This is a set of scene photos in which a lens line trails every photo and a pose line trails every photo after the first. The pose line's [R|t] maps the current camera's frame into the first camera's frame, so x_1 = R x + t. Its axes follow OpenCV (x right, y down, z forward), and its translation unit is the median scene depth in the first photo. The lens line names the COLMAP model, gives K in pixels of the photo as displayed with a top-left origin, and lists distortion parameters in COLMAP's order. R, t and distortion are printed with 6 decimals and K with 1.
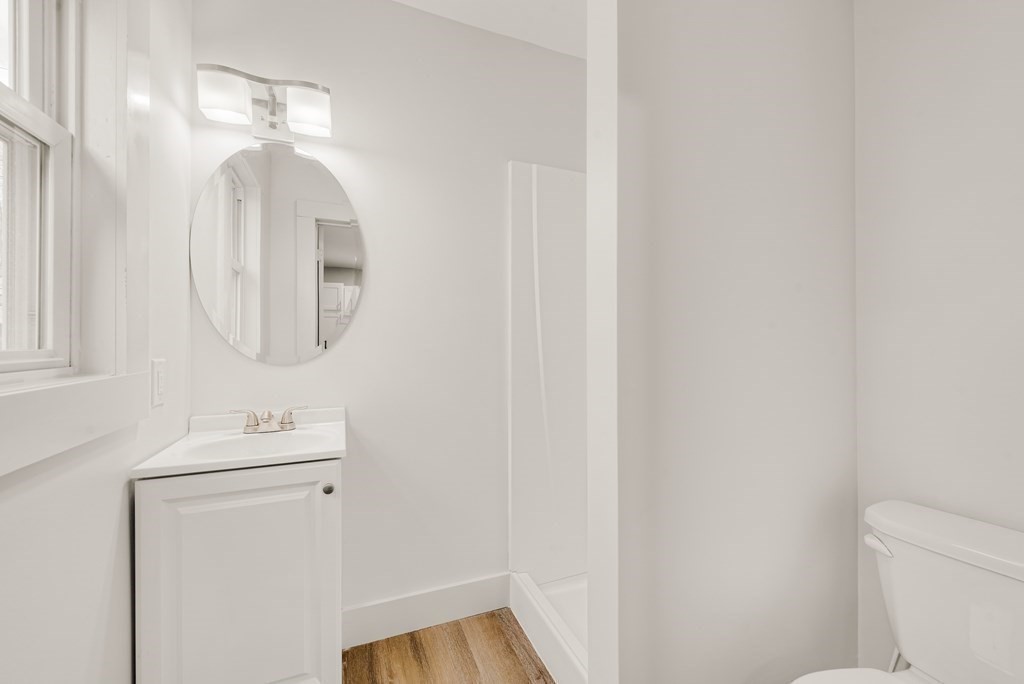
lens RADIAL K [[405.3, 0, 512.6], [0, 405.3, 336.3], [0, 0, 1]] dist [-0.014987, -0.000433]
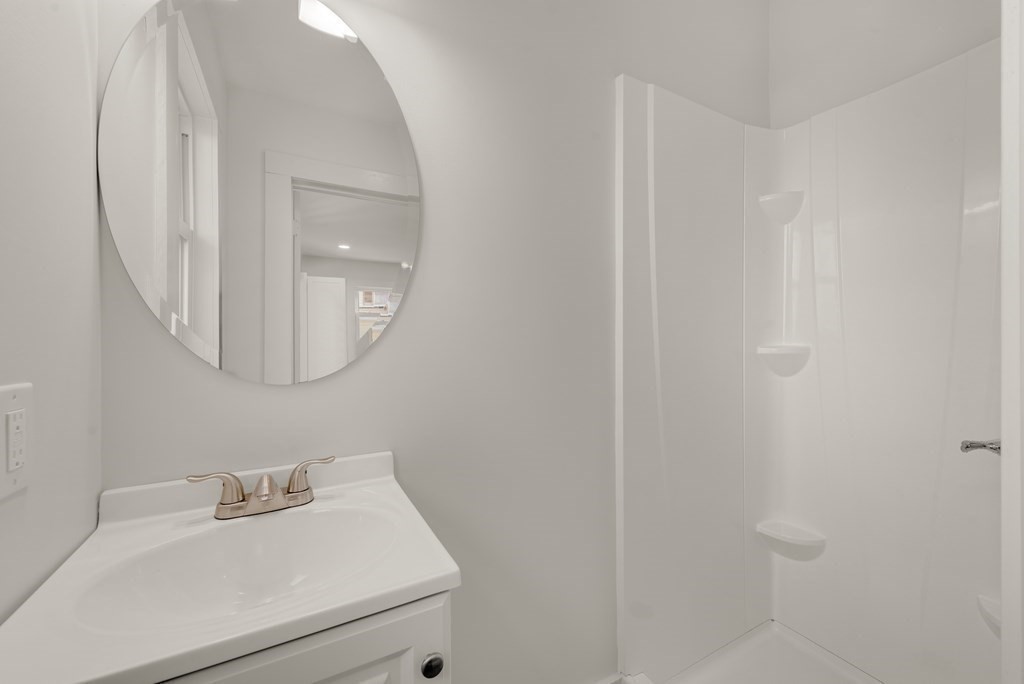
lens RADIAL K [[405.3, 0, 511.9], [0, 405.3, 344.9], [0, 0, 1]] dist [-0.014987, -0.000433]
pose [[0.994918, 0.003583, 0.100624, -0.264138], [-0.005860, 0.999733, 0.022336, 0.005875], [-0.100517, -0.022812, 0.994674, 0.351499]]
